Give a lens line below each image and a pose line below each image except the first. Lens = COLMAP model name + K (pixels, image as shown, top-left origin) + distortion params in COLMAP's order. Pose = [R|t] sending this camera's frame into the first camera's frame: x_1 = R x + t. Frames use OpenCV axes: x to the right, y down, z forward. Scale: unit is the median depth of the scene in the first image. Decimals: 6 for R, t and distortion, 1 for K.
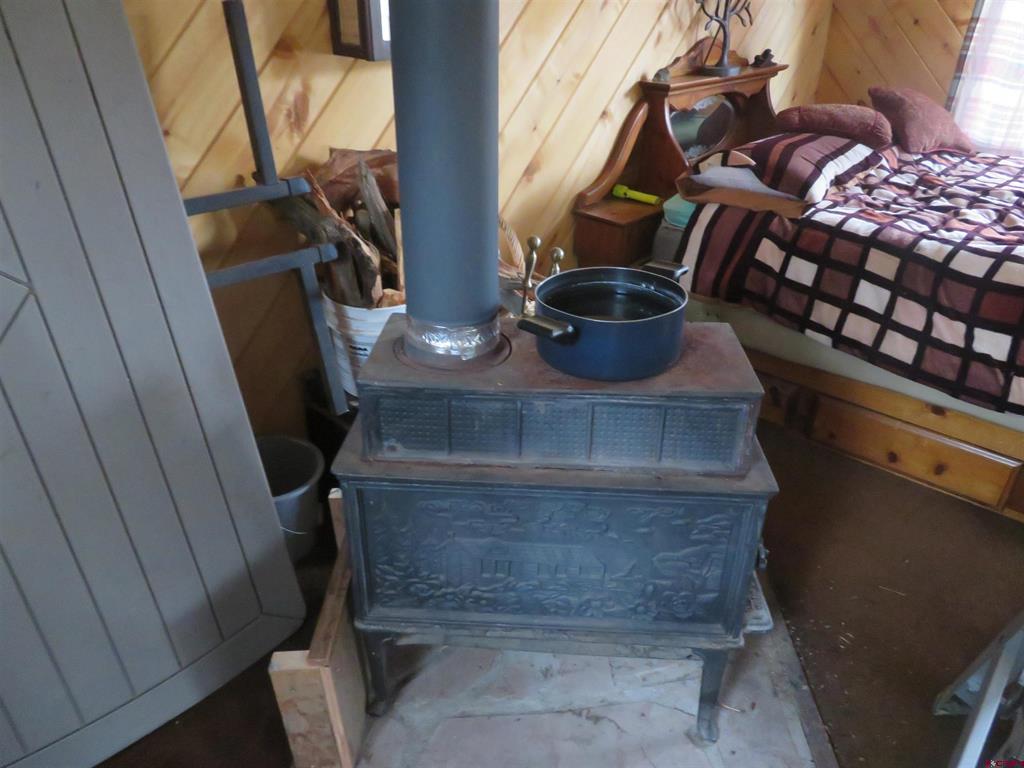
lens RADIAL K [[743.7, 0, 512.0], [0, 743.7, 384.0], [0, 0, 1]] dist [0.004697, -0.002532]
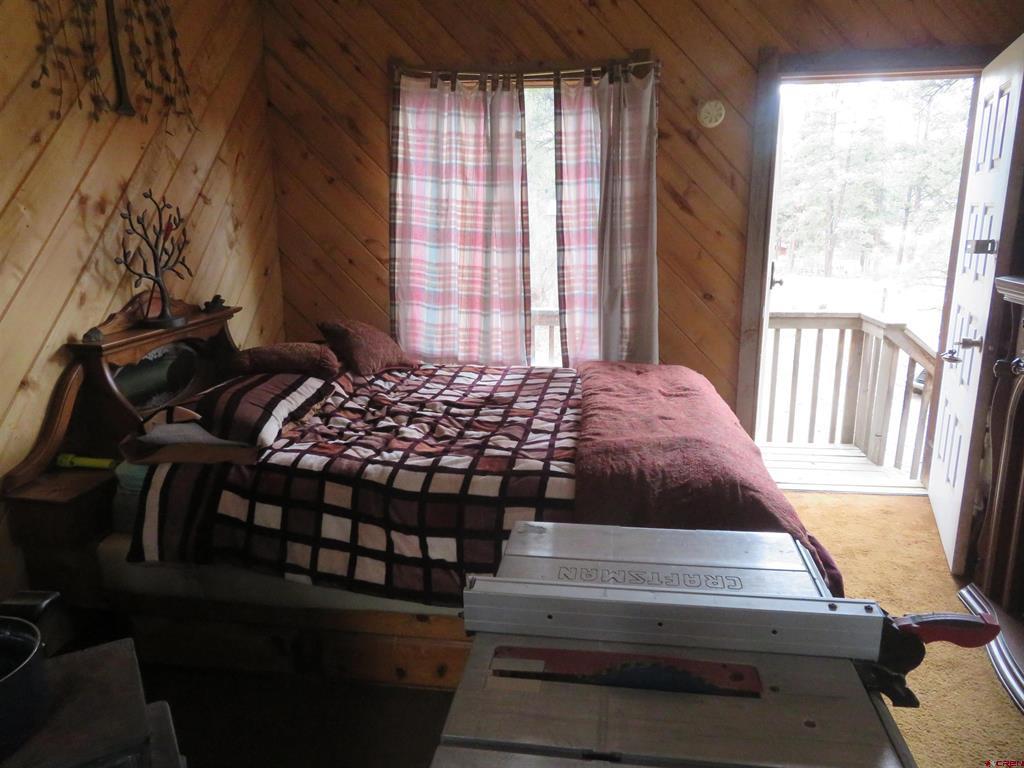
lens RADIAL K [[743.7, 0, 512.0], [0, 743.7, 384.0], [0, 0, 1]] dist [0.004697, -0.002532]
pose [[0.827882, -0.140318, 0.543067, 0.132937], [0.274402, 0.945751, -0.173951, -0.051607], [-0.489198, 0.293029, 0.821474, -0.018323]]
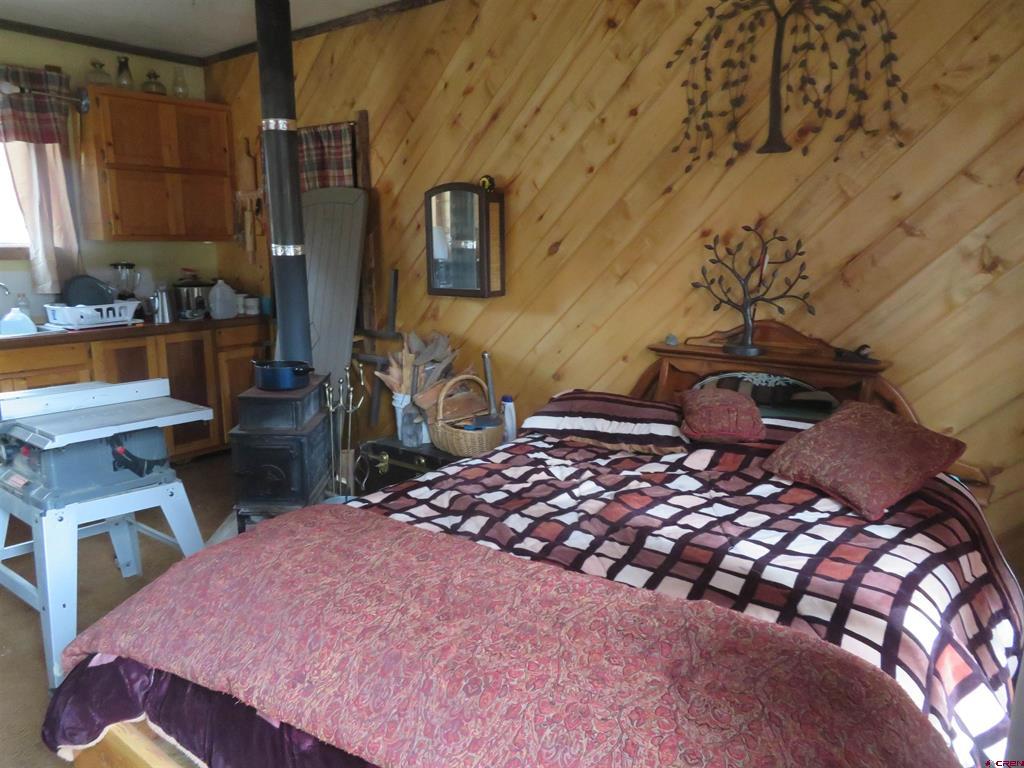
lens RADIAL K [[743.7, 0, 512.0], [0, 743.7, 384.0], [0, 0, 1]] dist [0.004697, -0.002532]
pose [[0.074275, 0.183353, -0.980237, 1.501291], [-0.468721, 0.874028, 0.127970, -0.425842], [0.880218, 0.449953, 0.150860, 0.690550]]
